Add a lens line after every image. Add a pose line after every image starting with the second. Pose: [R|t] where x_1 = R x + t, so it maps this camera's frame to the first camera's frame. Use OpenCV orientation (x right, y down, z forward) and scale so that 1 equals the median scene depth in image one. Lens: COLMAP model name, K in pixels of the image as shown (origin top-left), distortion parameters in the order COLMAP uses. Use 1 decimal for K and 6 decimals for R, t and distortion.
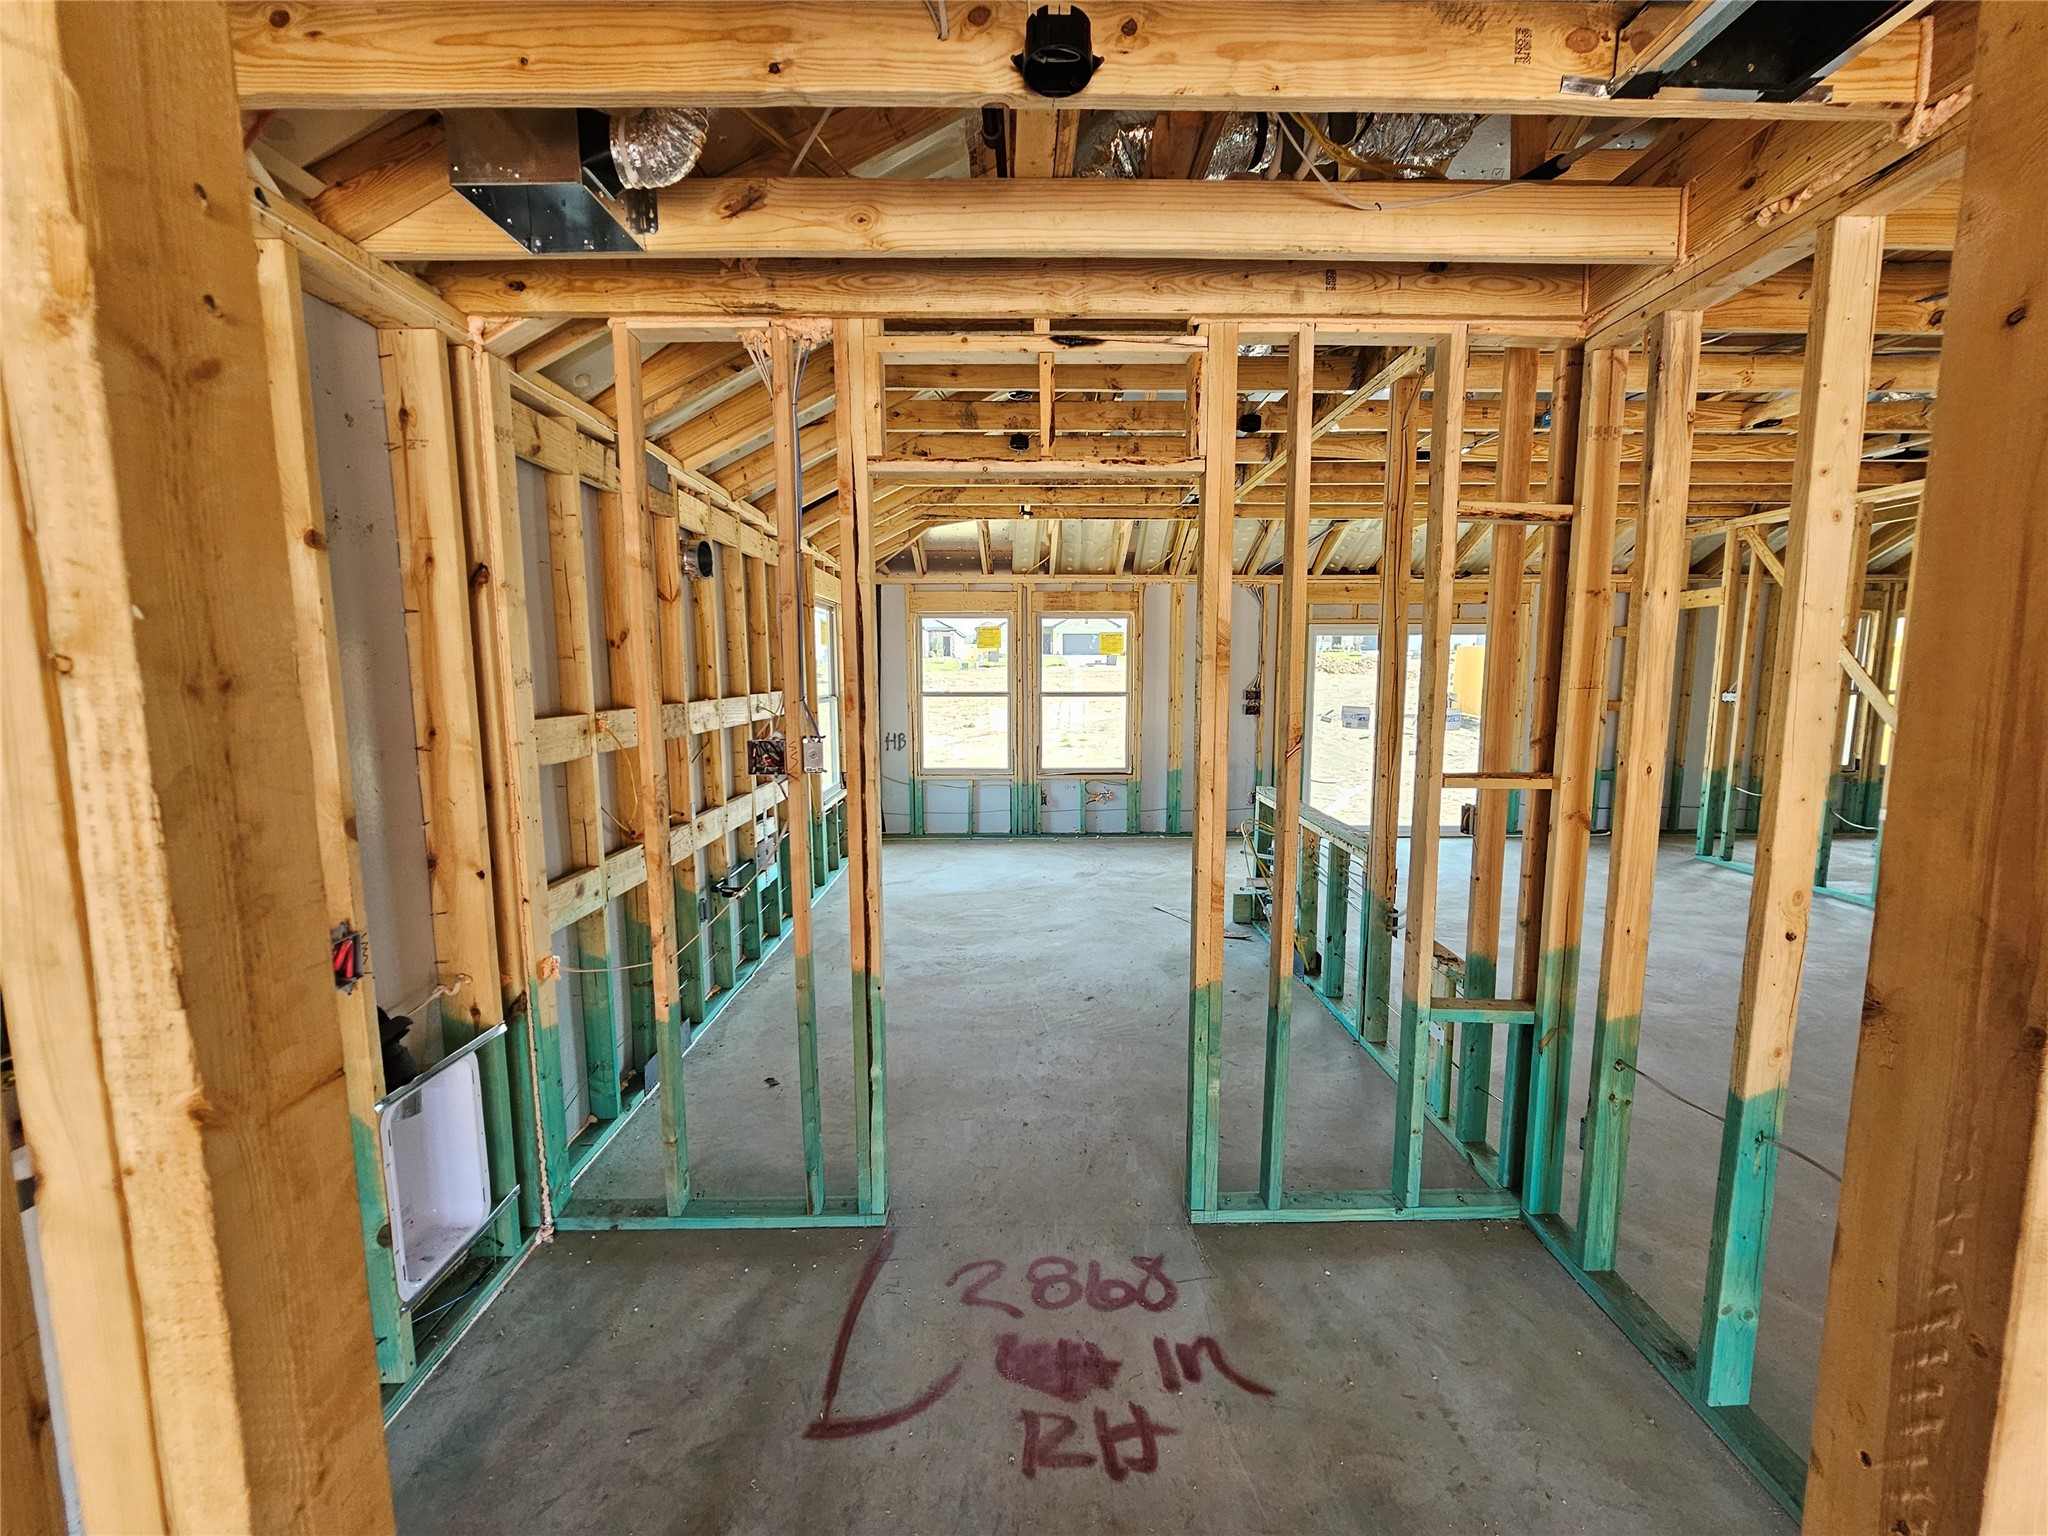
lens RADIAL K [[837.9, 0, 1023.2], [0, 837.9, 774.0], [0, 0, 1]] dist [-0.002452, 0.000844]
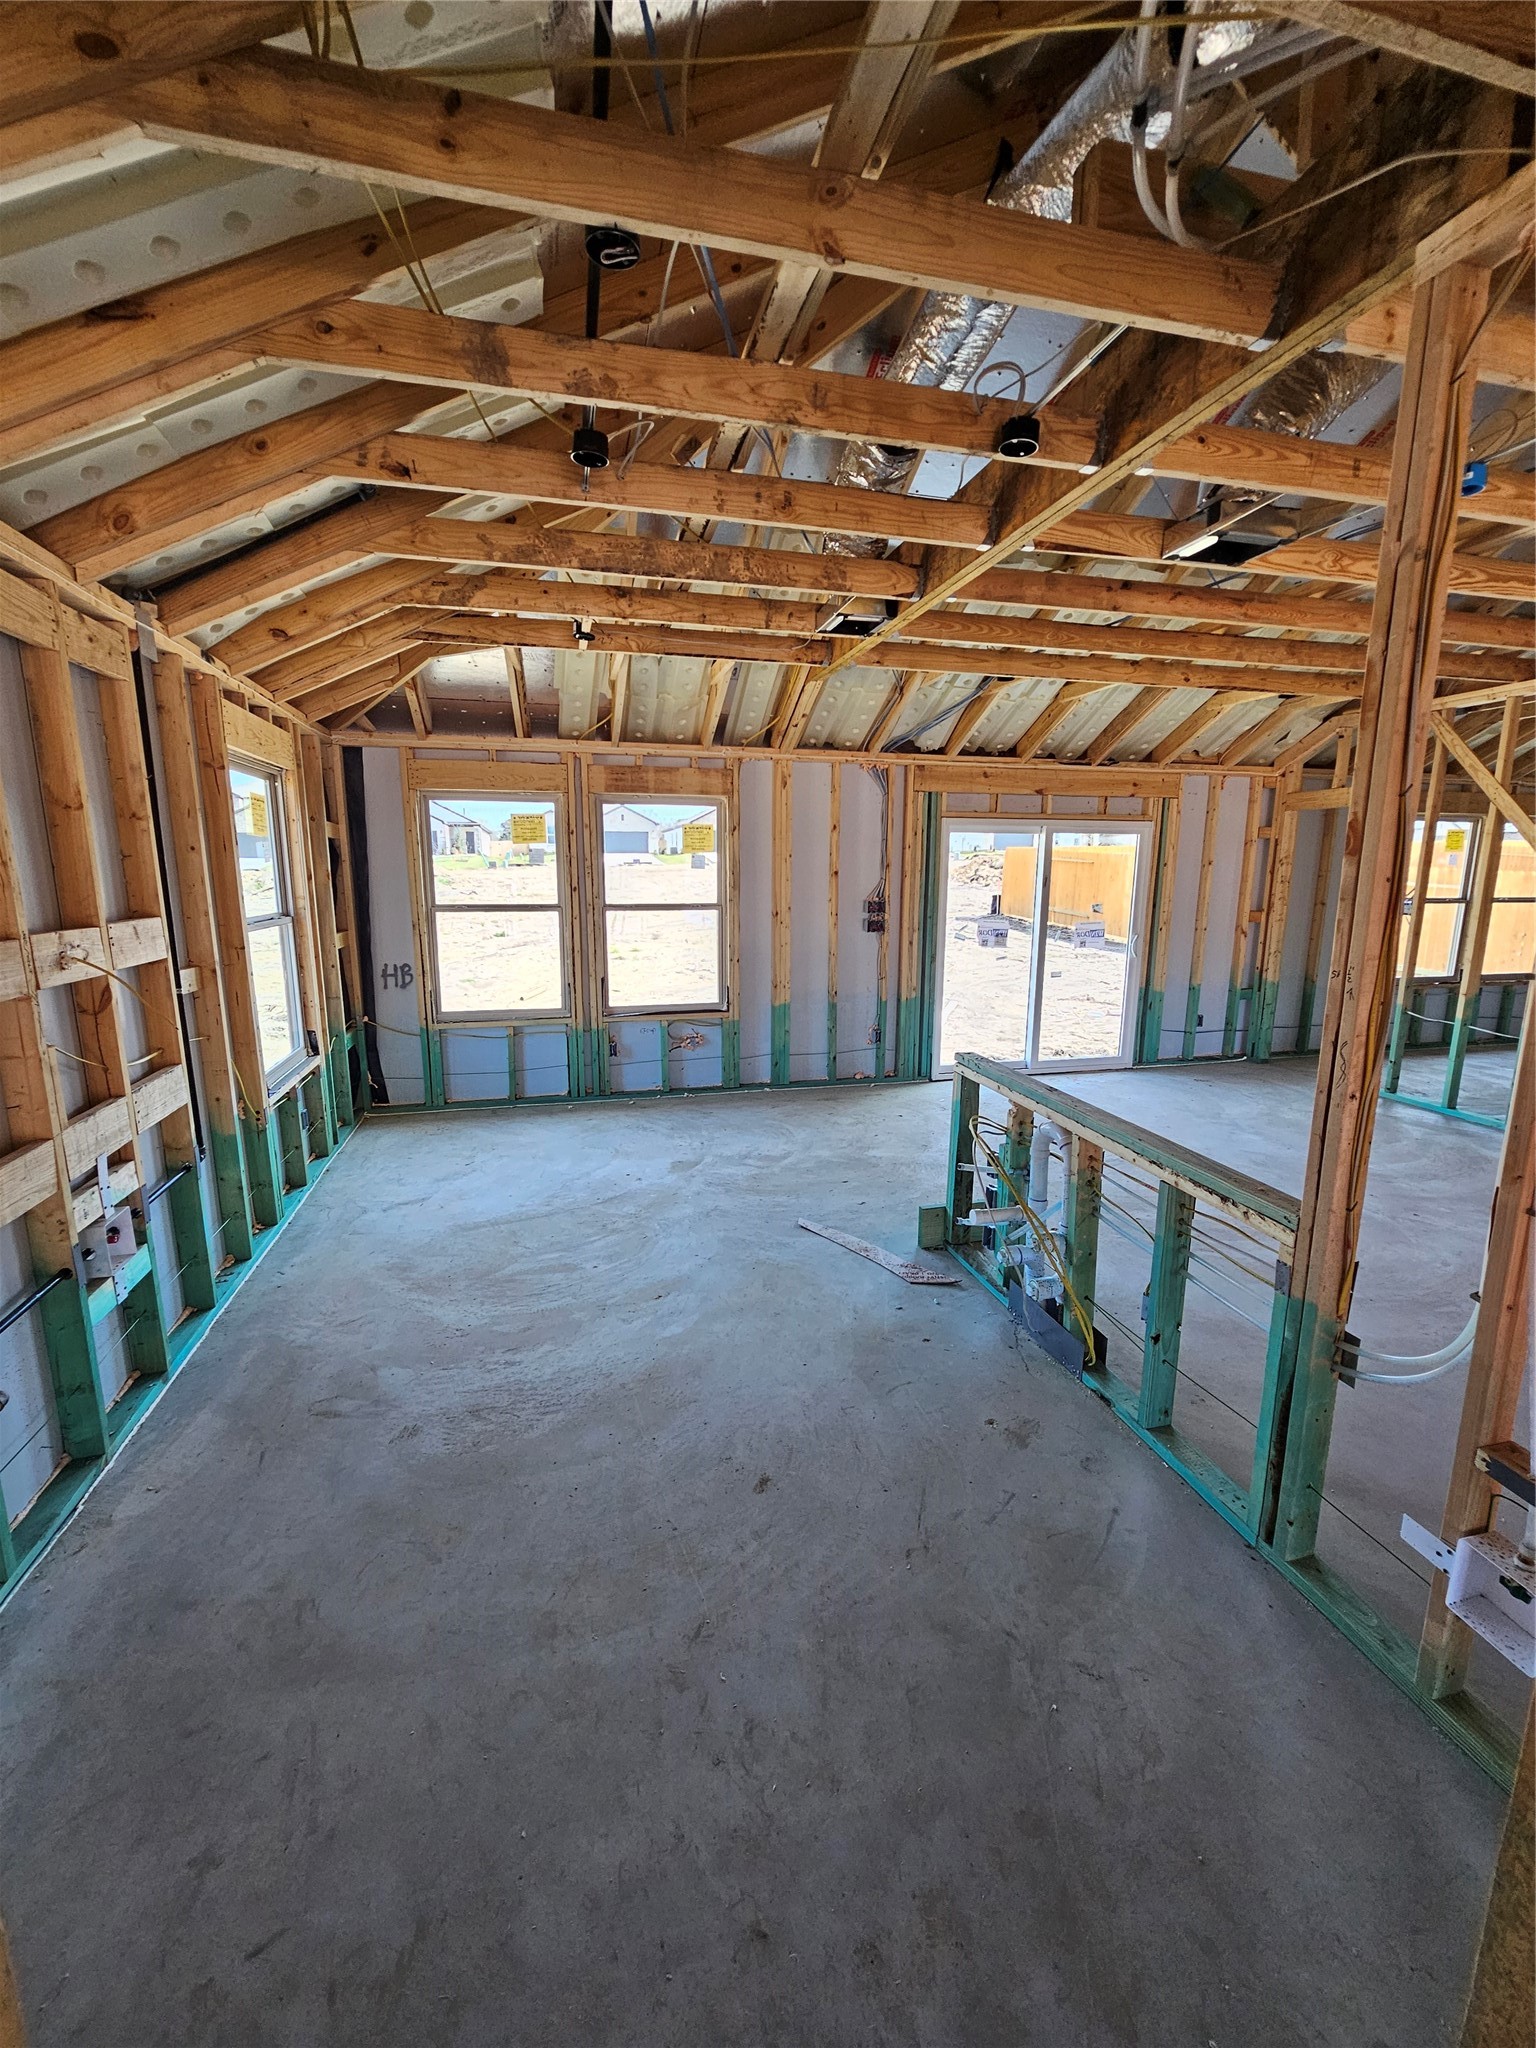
lens RADIAL K [[837.9, 0, 754.5], [0, 837.9, 1022.9], [0, 0, 1]] dist [-0.002452, 0.000844]
pose [[0.973522, -0.037073, 0.225569, -0.020829], [0.023835, 0.997845, 0.061128, -0.036715], [-0.227349, -0.054133, 0.972308, 0.254933]]
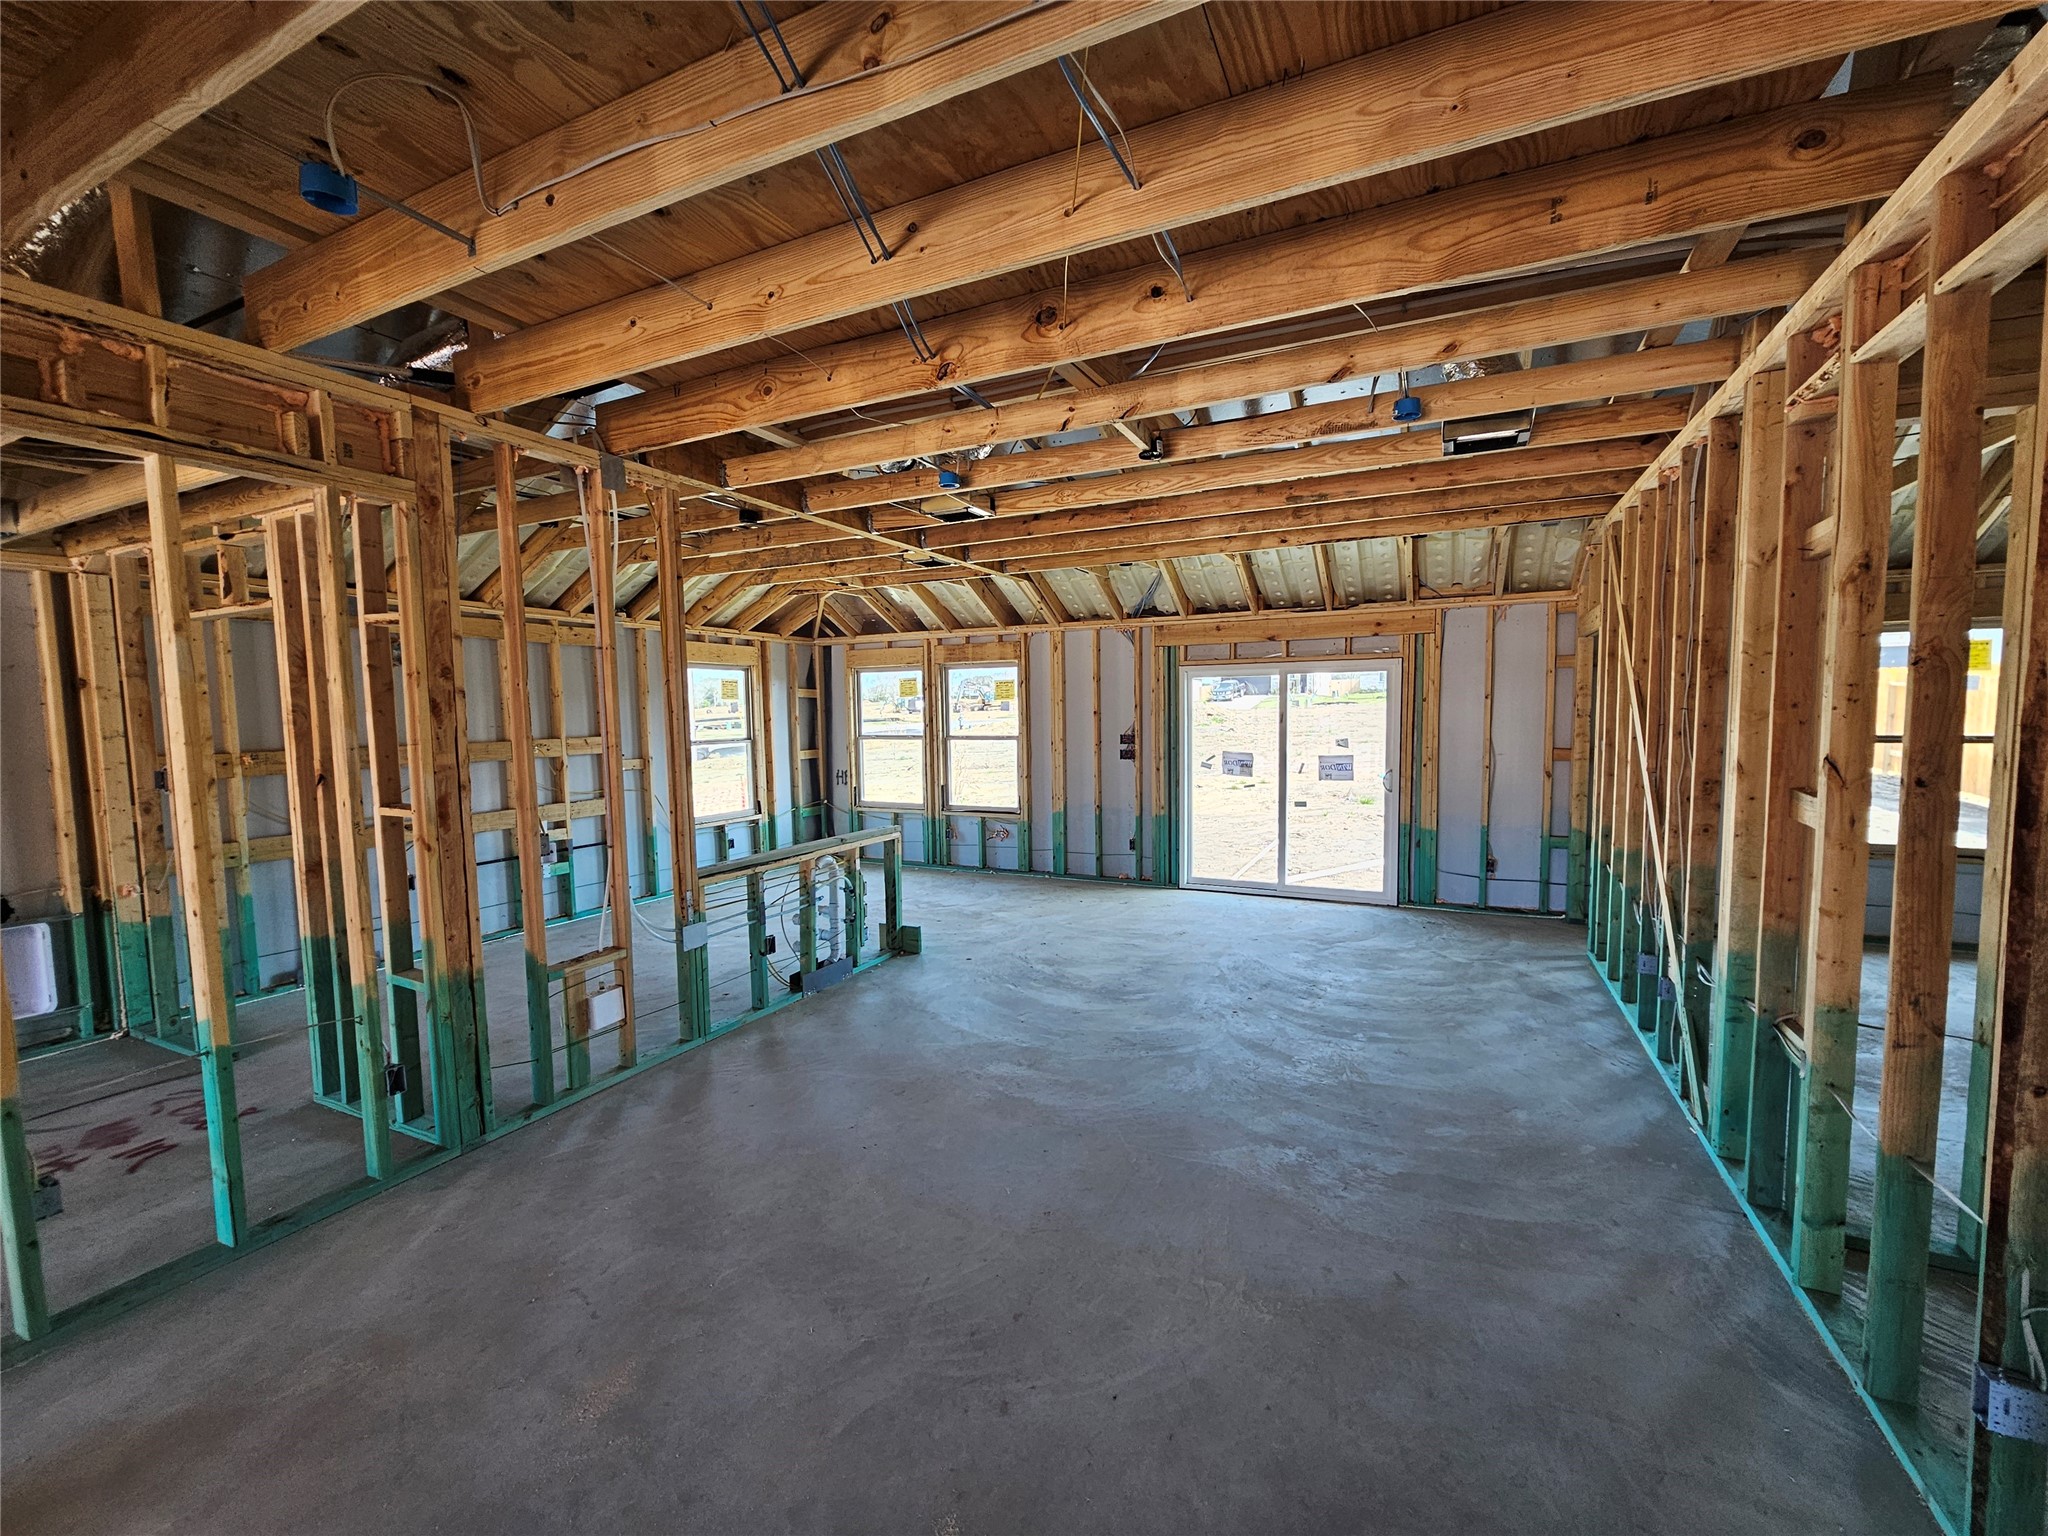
lens RADIAL K [[837.9, 0, 1028.1], [0, 837.9, 778.2], [0, 0, 1]] dist [-0.002452, 0.000844]
pose [[0.892914, 0.025445, -0.449507, 0.627264], [-0.042790, 0.998678, -0.028467, -0.015468], [0.448188, 0.044653, 0.892823, 0.068565]]
